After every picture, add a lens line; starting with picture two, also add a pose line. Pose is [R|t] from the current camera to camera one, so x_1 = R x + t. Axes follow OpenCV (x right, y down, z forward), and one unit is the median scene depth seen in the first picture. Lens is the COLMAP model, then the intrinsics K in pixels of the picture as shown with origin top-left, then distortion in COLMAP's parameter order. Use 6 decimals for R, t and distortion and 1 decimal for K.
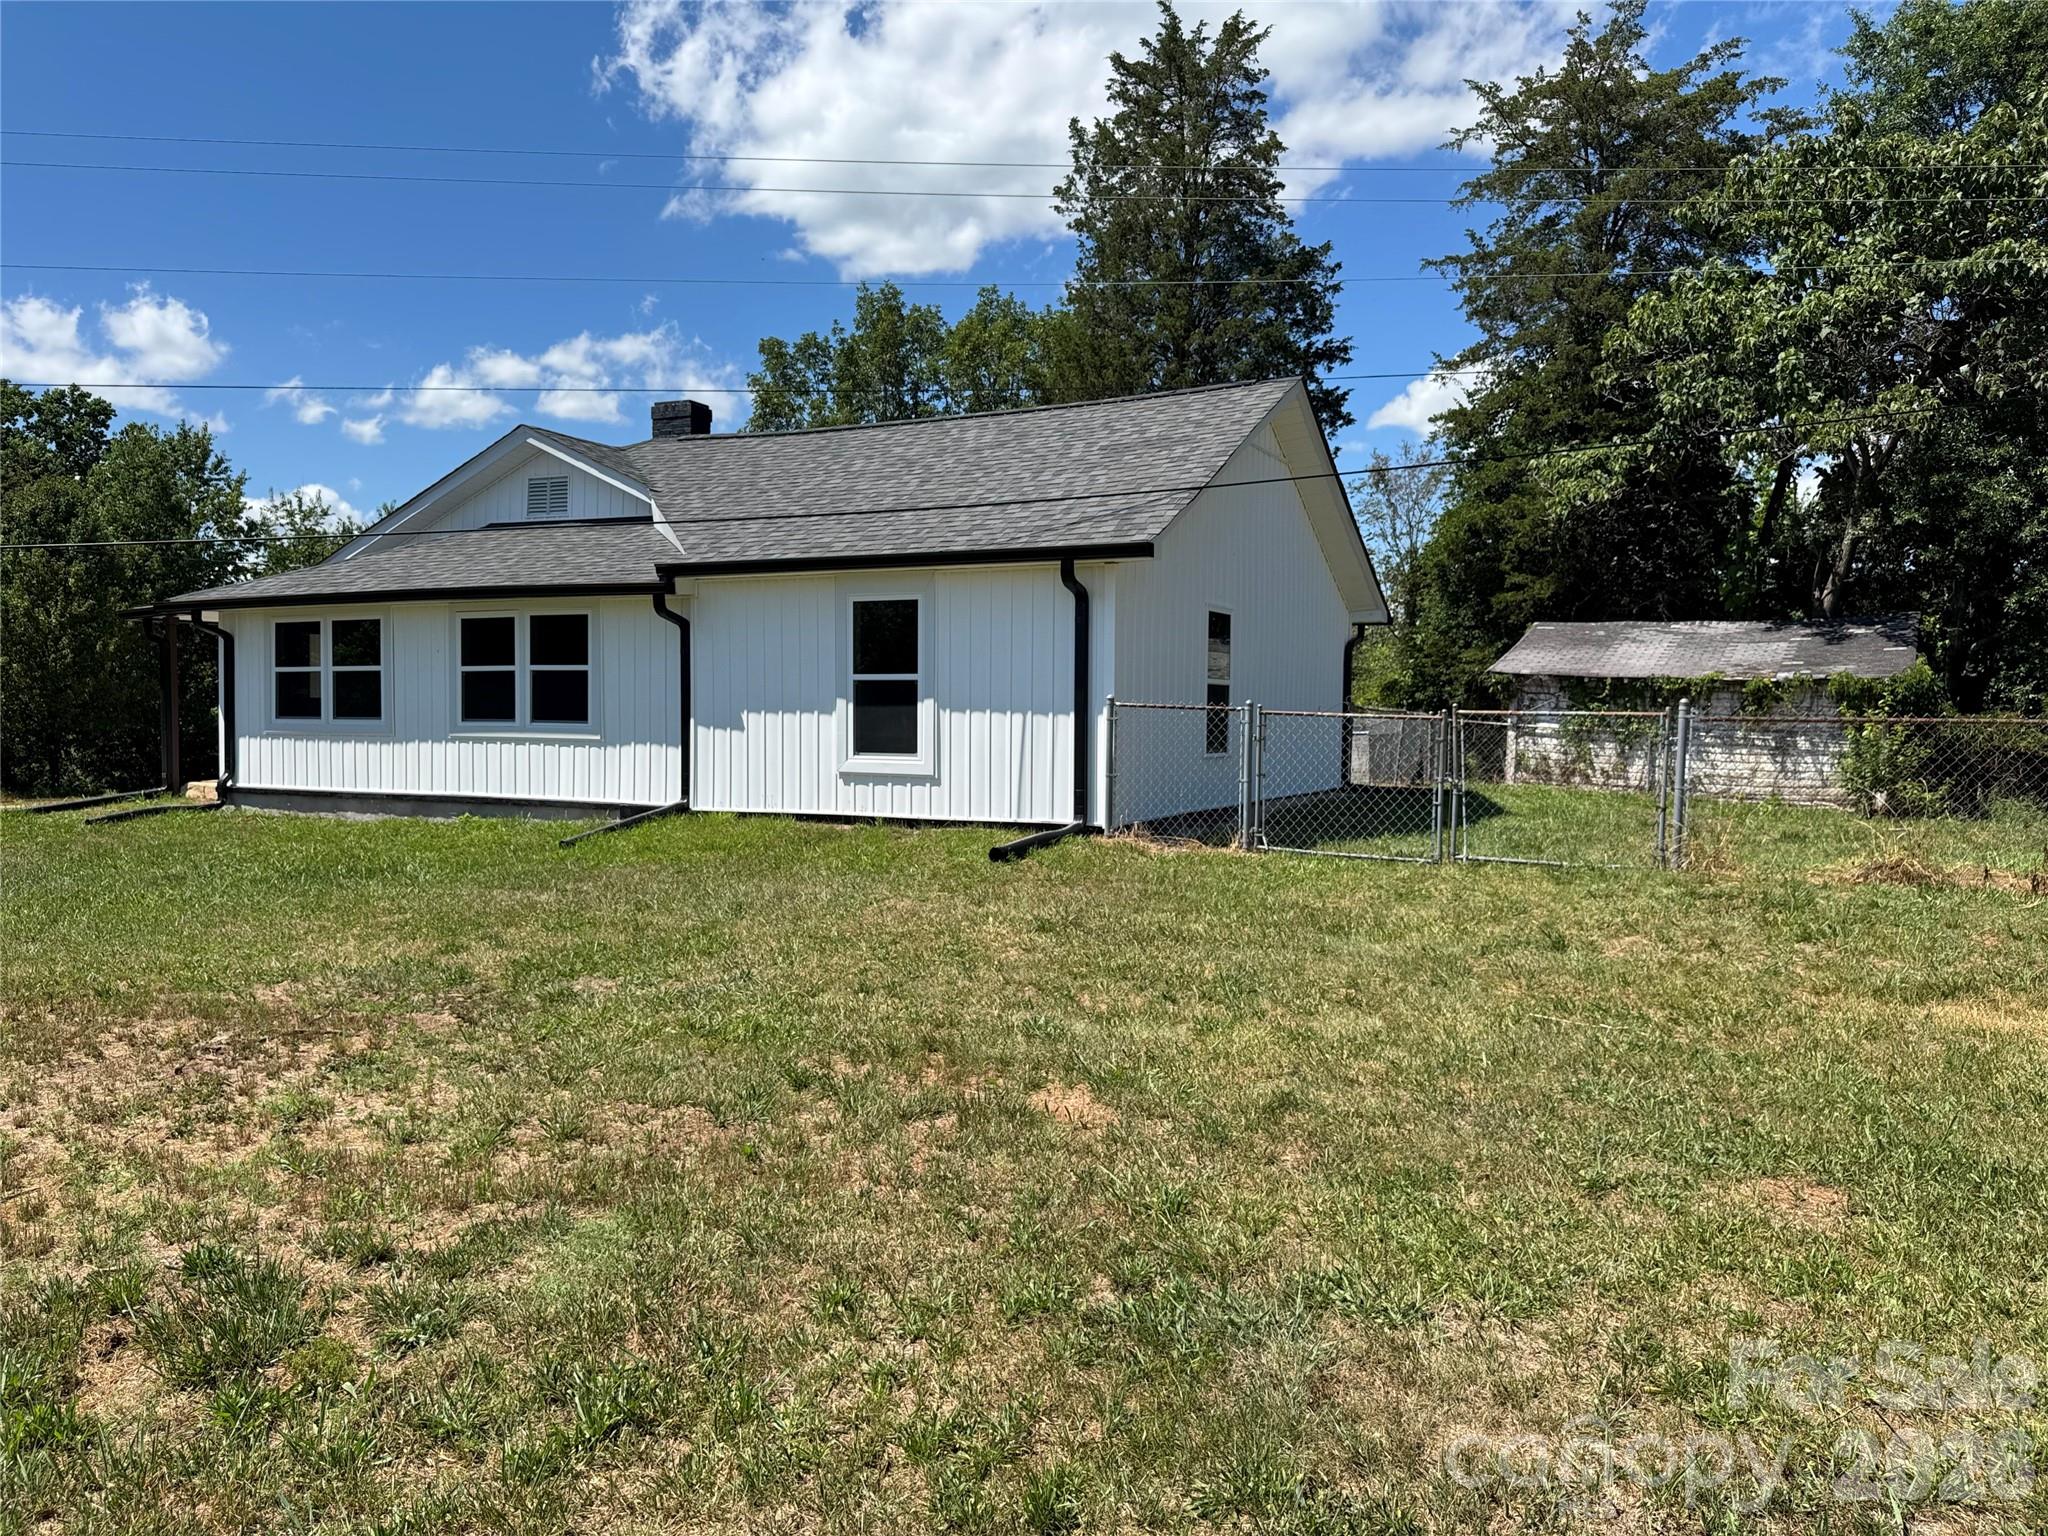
lens RADIAL K [[1440.2, 0, 1023.4], [0, 1440.2, 763.4], [0, 0, 1]] dist [0.000133, -0.000130]
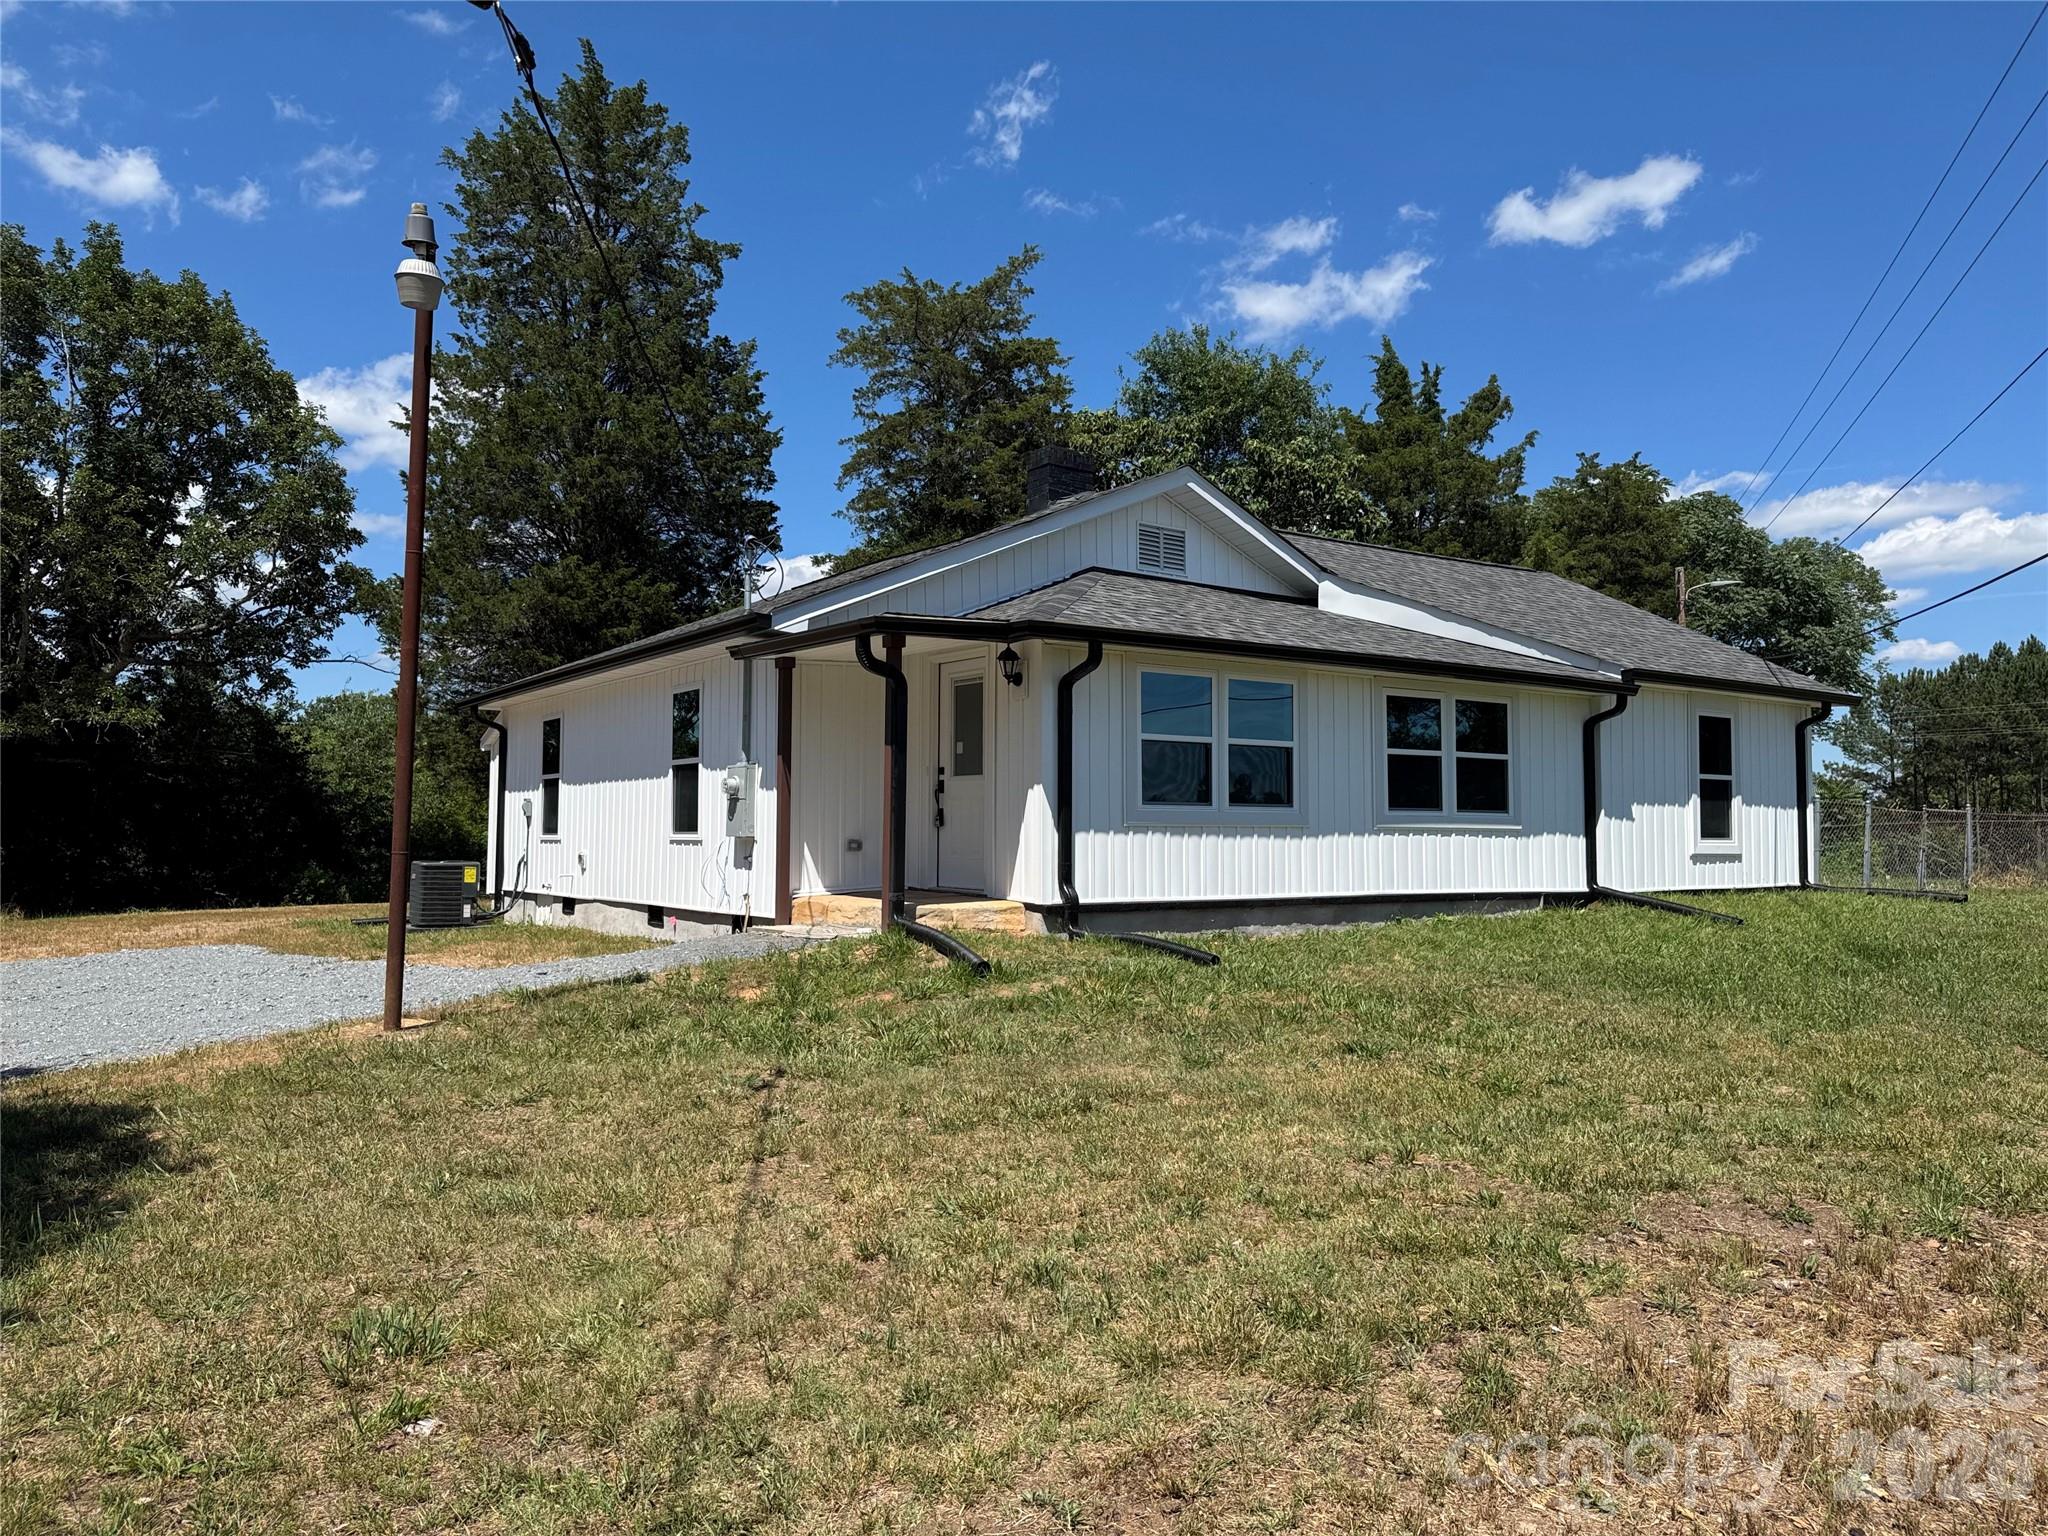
lens RADIAL K [[1440.2, 0, 1023.8], [0, 1440.2, 772.9], [0, 0, 1]] dist [0.000133, -0.000130]
pose [[0.512399, 0.021166, 0.858487, -1.326741], [0.016214, 0.999280, -0.034314, -0.026942], [-0.858595, 0.031502, 0.511686, 0.778184]]
